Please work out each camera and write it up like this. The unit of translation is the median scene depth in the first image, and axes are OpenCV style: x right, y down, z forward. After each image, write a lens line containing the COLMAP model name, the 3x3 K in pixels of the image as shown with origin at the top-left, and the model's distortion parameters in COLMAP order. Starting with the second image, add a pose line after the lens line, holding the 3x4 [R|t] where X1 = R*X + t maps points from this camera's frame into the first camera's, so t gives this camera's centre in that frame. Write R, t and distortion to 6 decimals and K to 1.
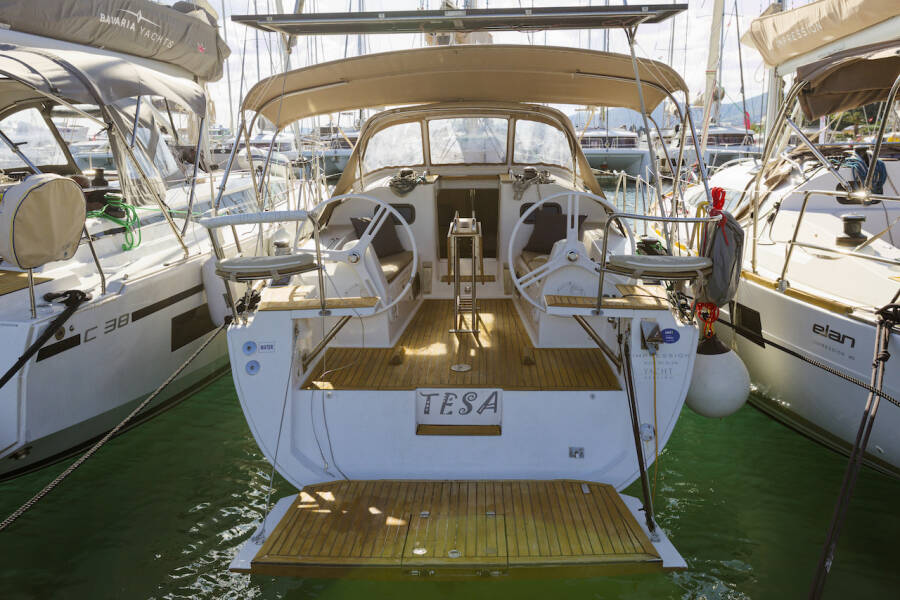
lens RADIAL K [[723.8, 0, 450.0], [0, 723.8, 300.0], [0, 0, 1]] dist [-0.008265, 0.006270]
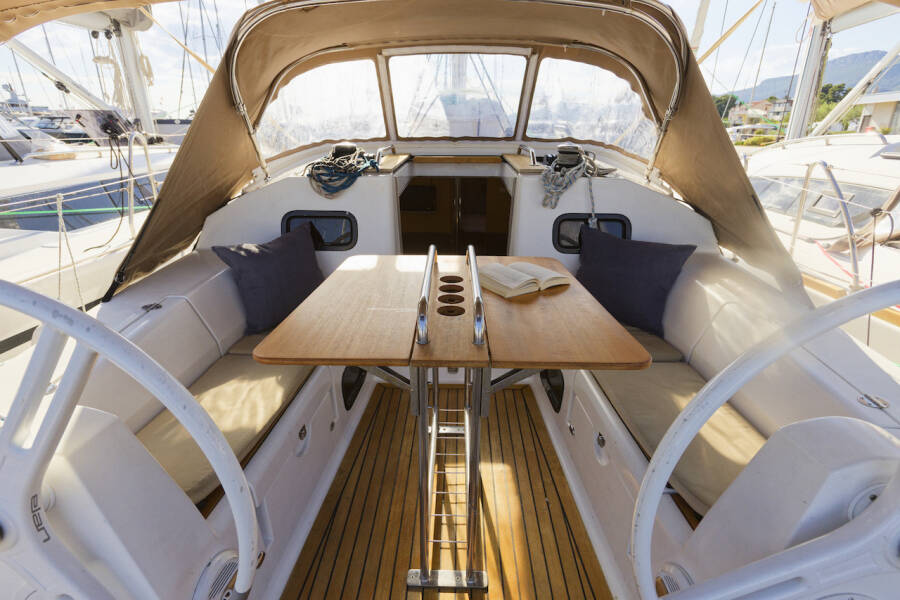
lens RADIAL K [[492.1, 0, 450.0], [0, 492.1, 300.0], [0, 0, 1]] dist [-0.001472, -0.002388]
pose [[0.999607, 0.009154, 0.026509, 0.011447], [-0.012362, 0.992265, 0.123522, -0.117015], [-0.025173, -0.123801, 0.991988, 0.649396]]
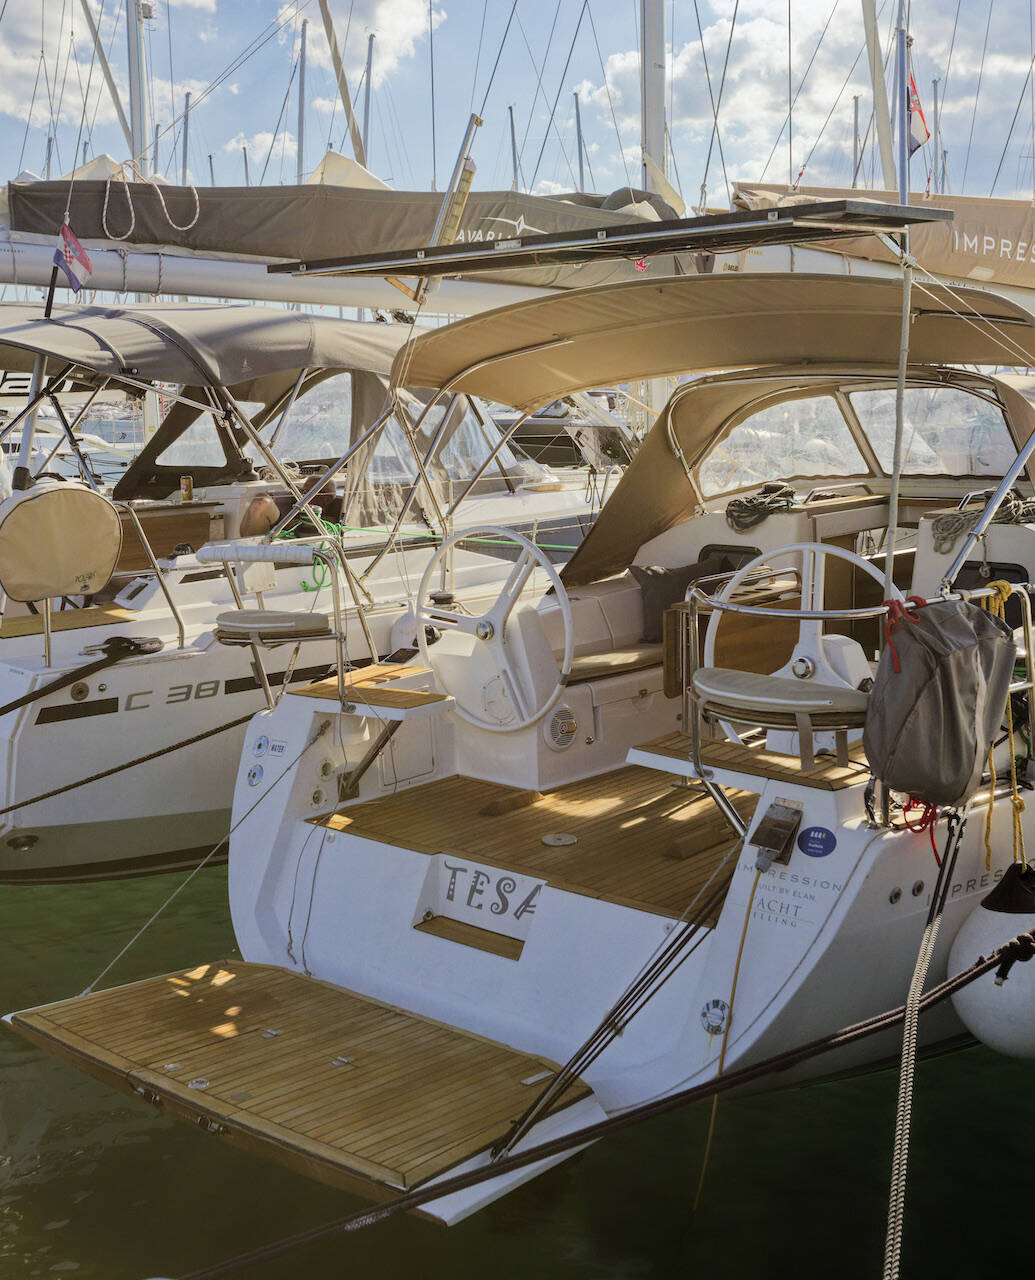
lens RADIAL K [[1422.0, 0, 517.5], [0, 1422.0, 640.0], [0, 0, 1]] dist [0.030725, -0.003672]
pose [[0.796130, 0.097896, -0.597155, 0.455335], [-0.127097, 0.991867, -0.006843, -0.035733], [0.591628, 0.081344, 0.802097, 0.048198]]
